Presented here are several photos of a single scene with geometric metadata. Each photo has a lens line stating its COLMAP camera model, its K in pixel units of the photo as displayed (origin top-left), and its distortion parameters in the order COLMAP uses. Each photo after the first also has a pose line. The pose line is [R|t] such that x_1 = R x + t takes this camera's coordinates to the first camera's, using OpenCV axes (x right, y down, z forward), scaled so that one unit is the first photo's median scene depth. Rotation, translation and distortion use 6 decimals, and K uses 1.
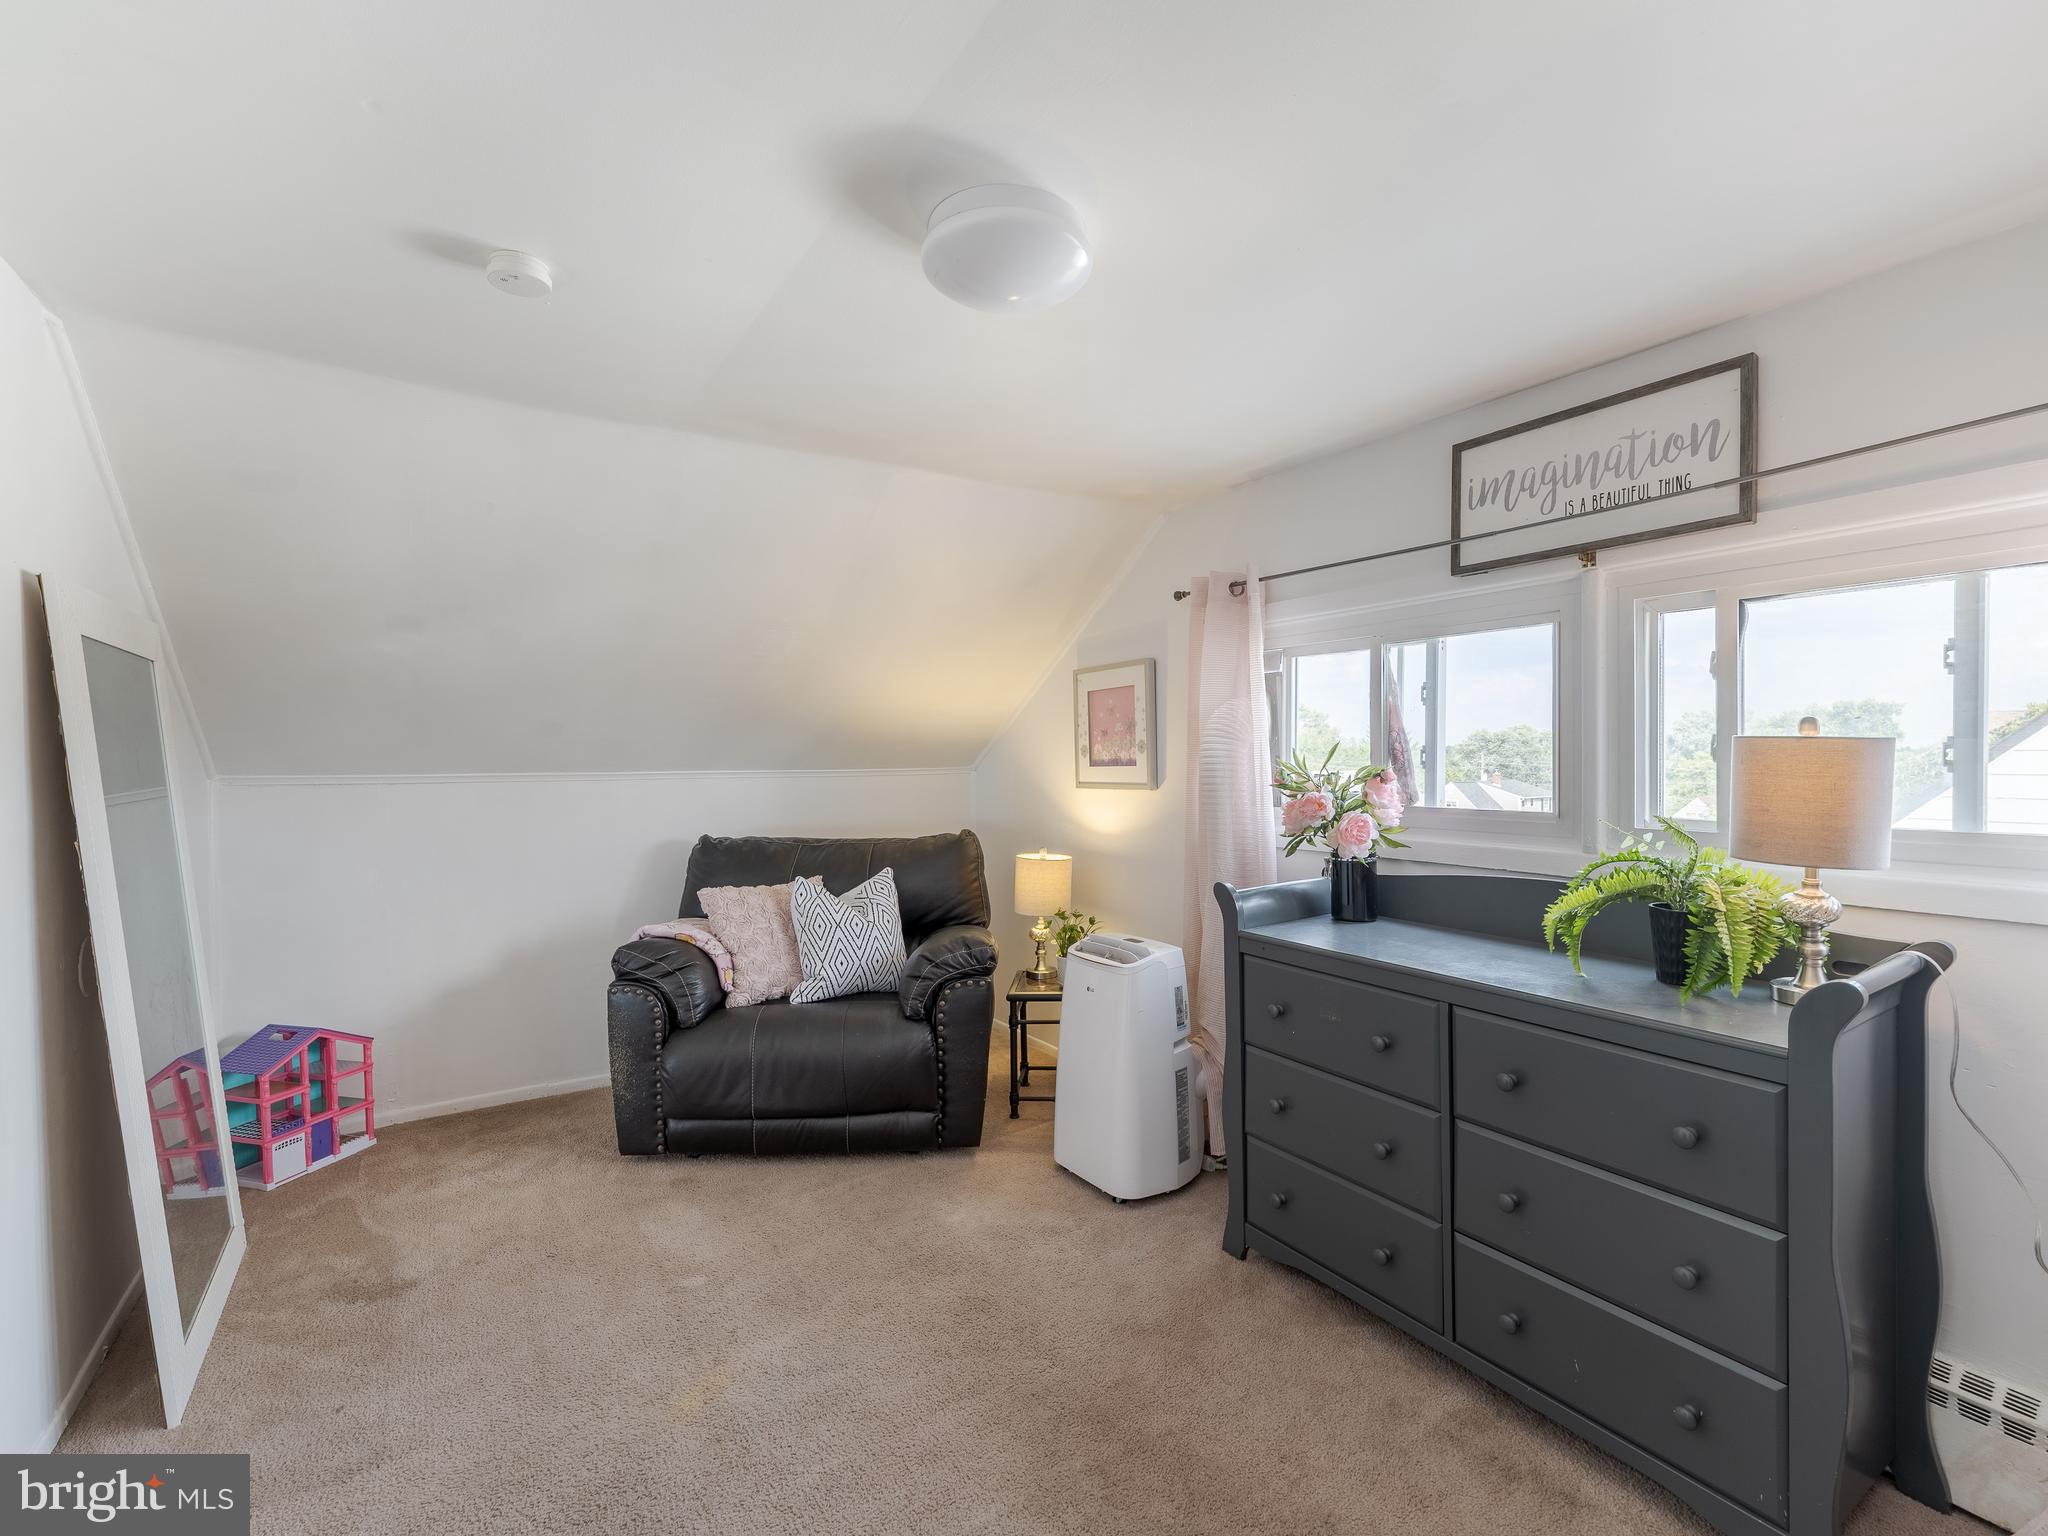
lens RADIAL K [[933.3, 0, 1022.7], [0, 933.3, 768.4], [0, 0, 1]] dist [0.001675, 0.000652]
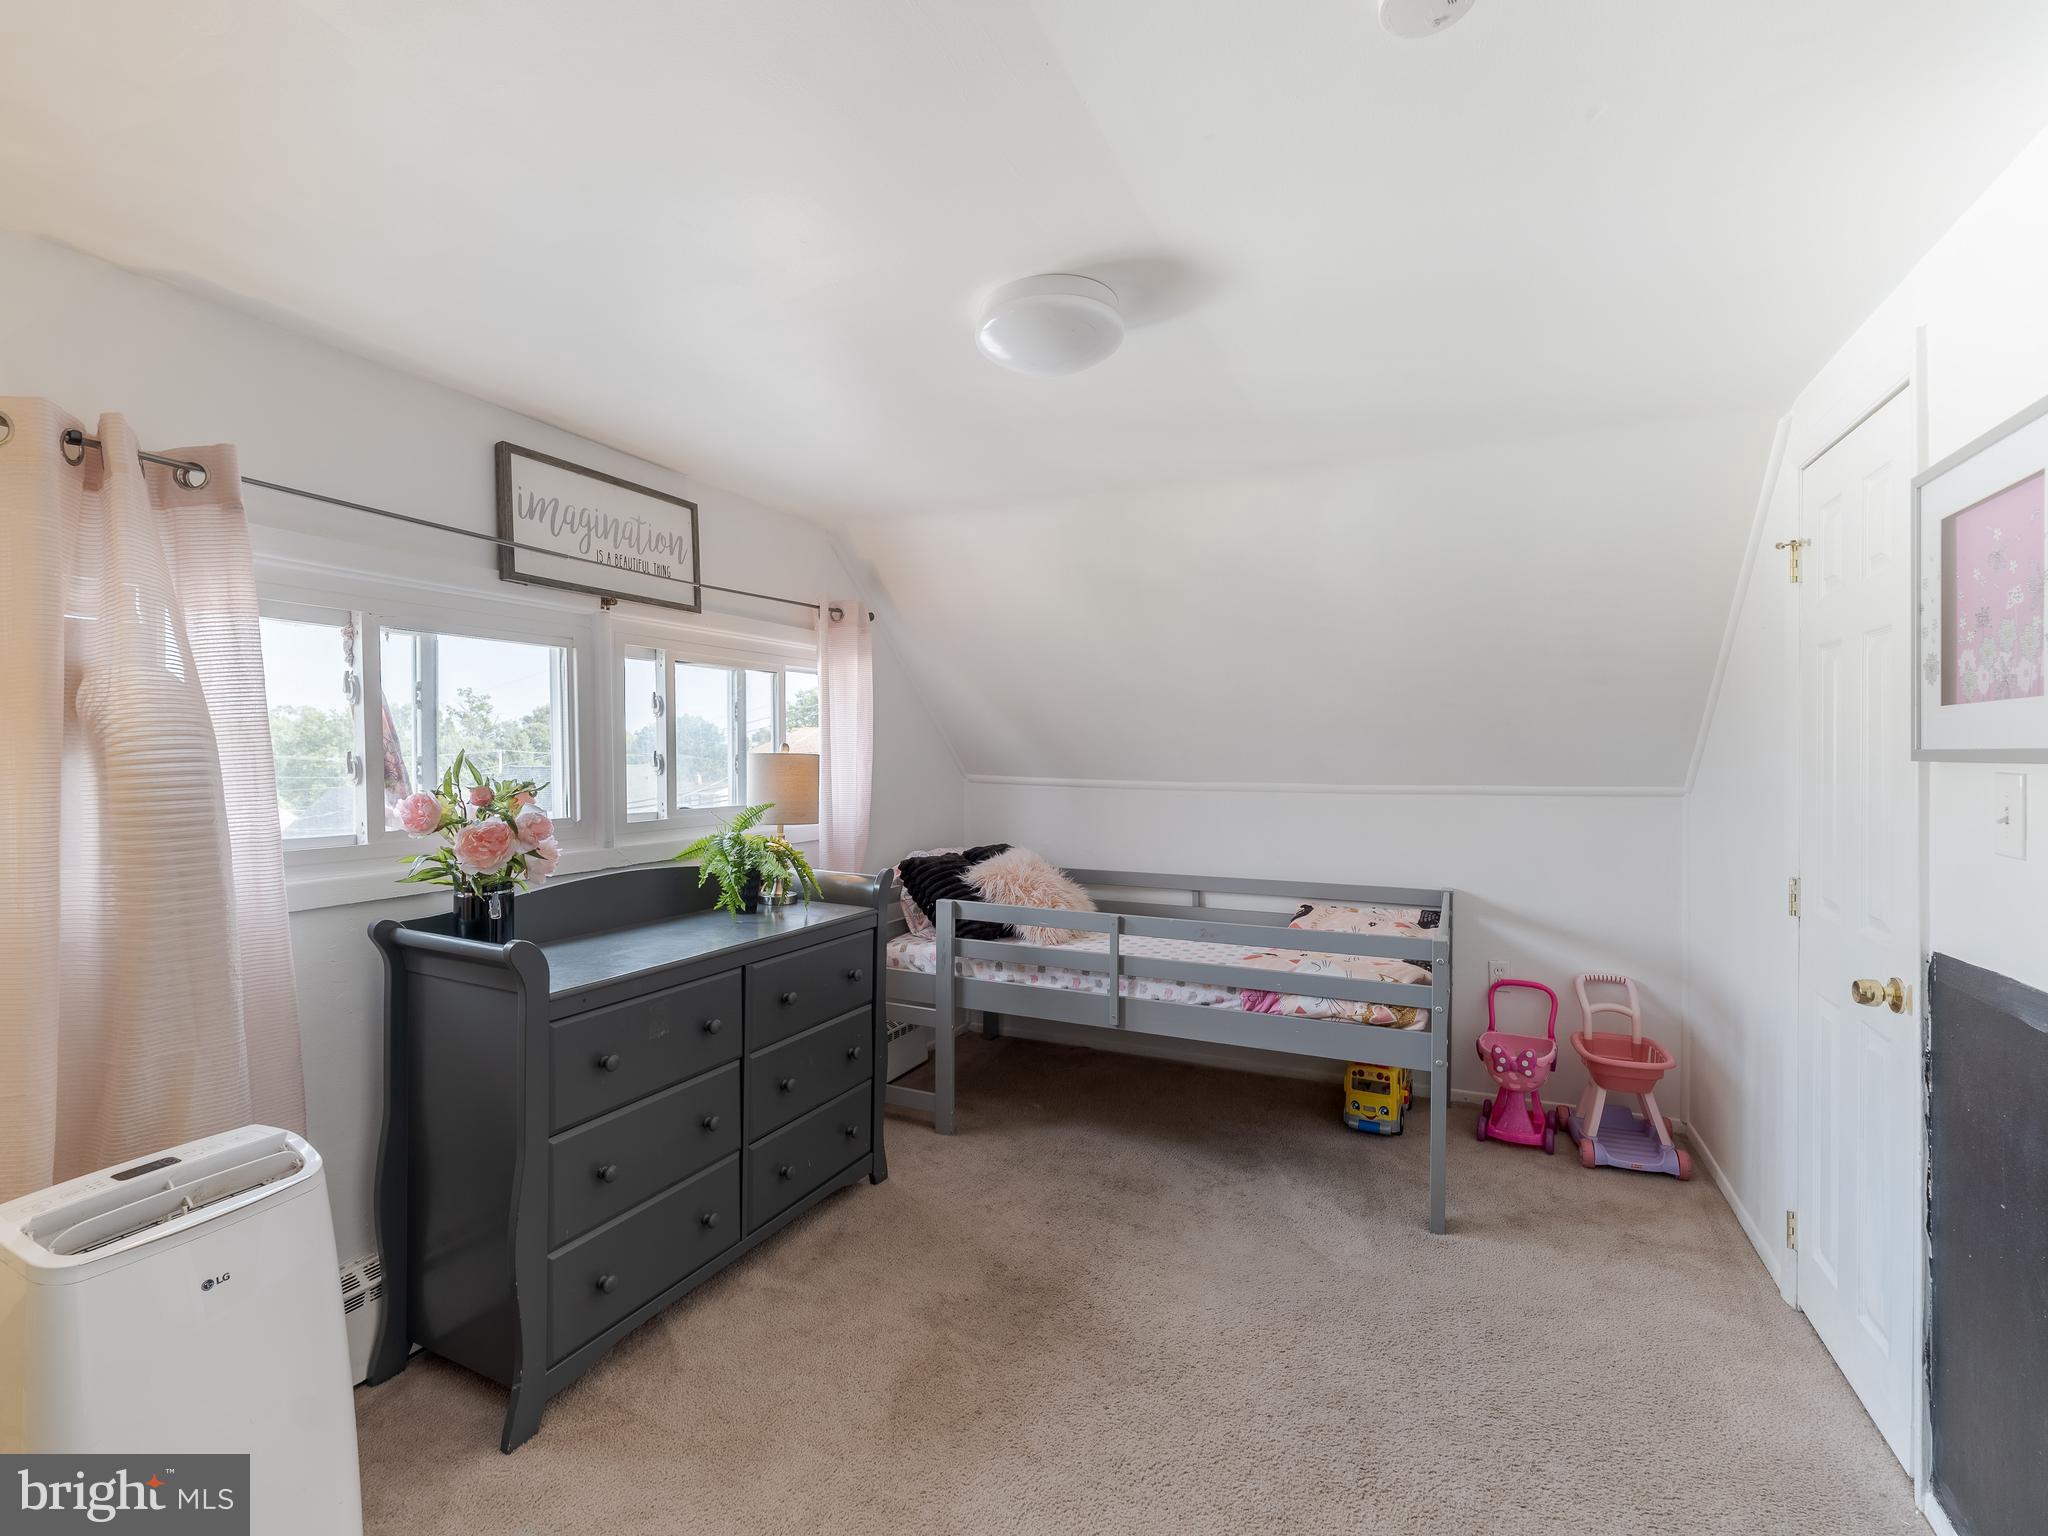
lens RADIAL K [[933.3, 0, 1022.5], [0, 933.3, 760.8], [0, 0, 1]] dist [0.001675, 0.000652]
pose [[-0.544302, 0.004168, 0.838879, -0.703295], [0.021764, 0.999721, 0.009155, -0.019027], [-0.838607, 0.023240, -0.544241, 1.213527]]
